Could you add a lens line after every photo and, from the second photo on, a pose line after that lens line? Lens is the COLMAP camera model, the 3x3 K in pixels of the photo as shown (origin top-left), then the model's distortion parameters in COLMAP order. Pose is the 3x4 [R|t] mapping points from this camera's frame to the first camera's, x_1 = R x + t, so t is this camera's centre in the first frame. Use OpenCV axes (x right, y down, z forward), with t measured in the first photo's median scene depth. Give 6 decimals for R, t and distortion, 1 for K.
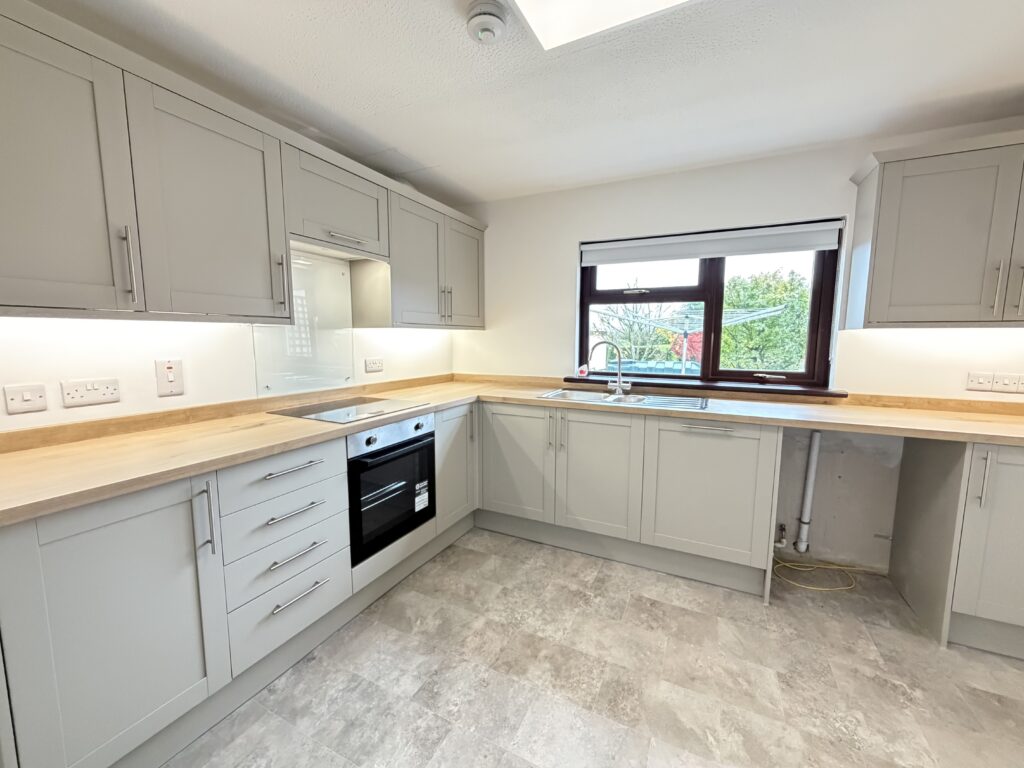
lens RADIAL K [[408.3, 0, 510.0], [0, 408.3, 384.2], [0, 0, 1]] dist [-0.003041, 0.001535]
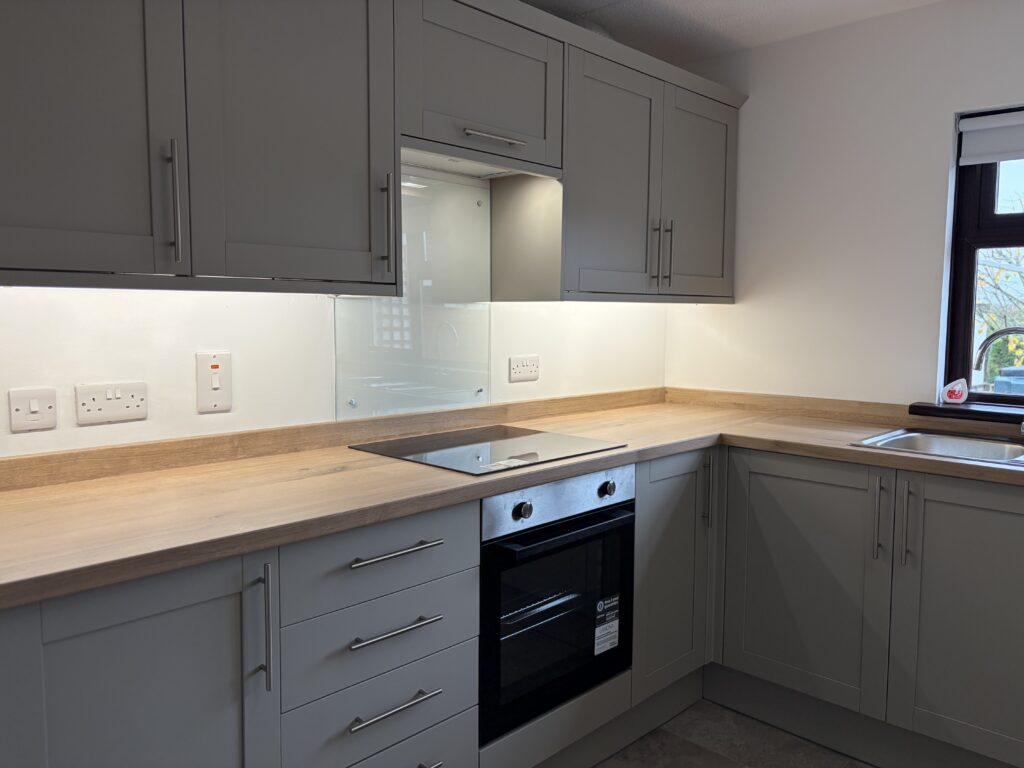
lens RADIAL K [[776.6, 0, 515.2], [0, 776.6, 380.7], [0, 0, 1]] dist [0.028199, -0.018806]
pose [[0.953168, 0.029452, -0.301003, -0.041100], [-0.038495, 0.998967, -0.024156, -0.006389], [0.299980, 0.034612, 0.953317, 0.017761]]
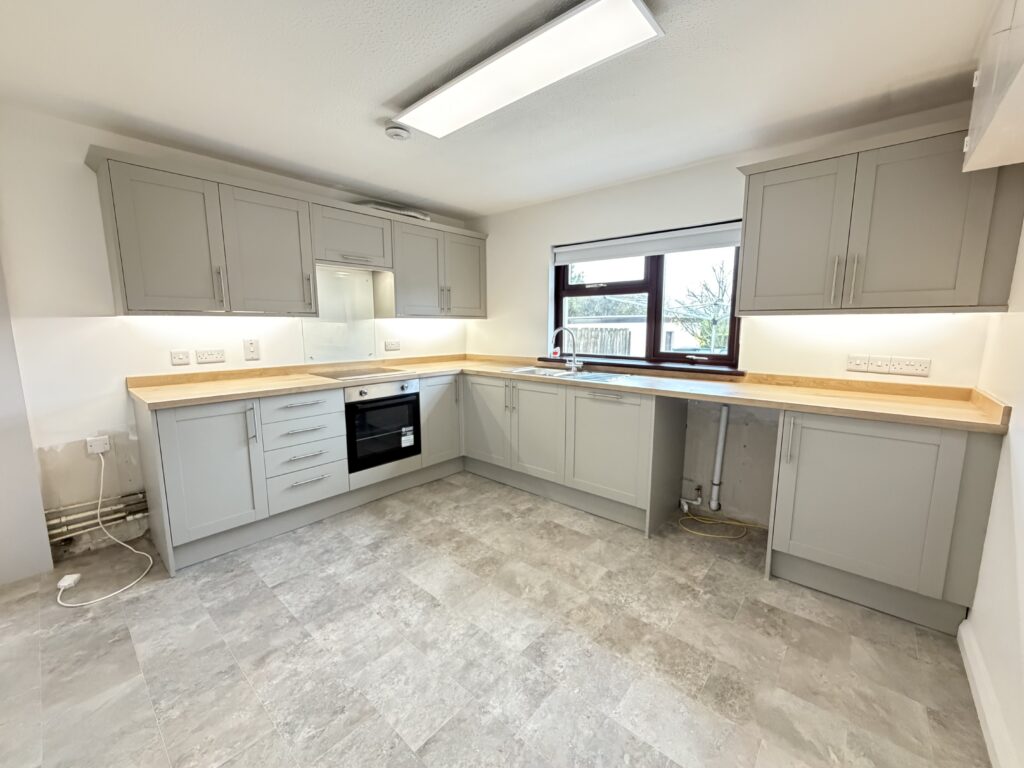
lens RADIAL K [[408.3, 0, 510.3], [0, 408.3, 383.9], [0, 0, 1]] dist [-0.003041, 0.001535]
pose [[0.967457, 0.031961, -0.251008, 0.494398], [-0.024683, 0.999180, 0.032089, 0.035585], [0.251828, -0.024849, 0.967453, -0.291078]]
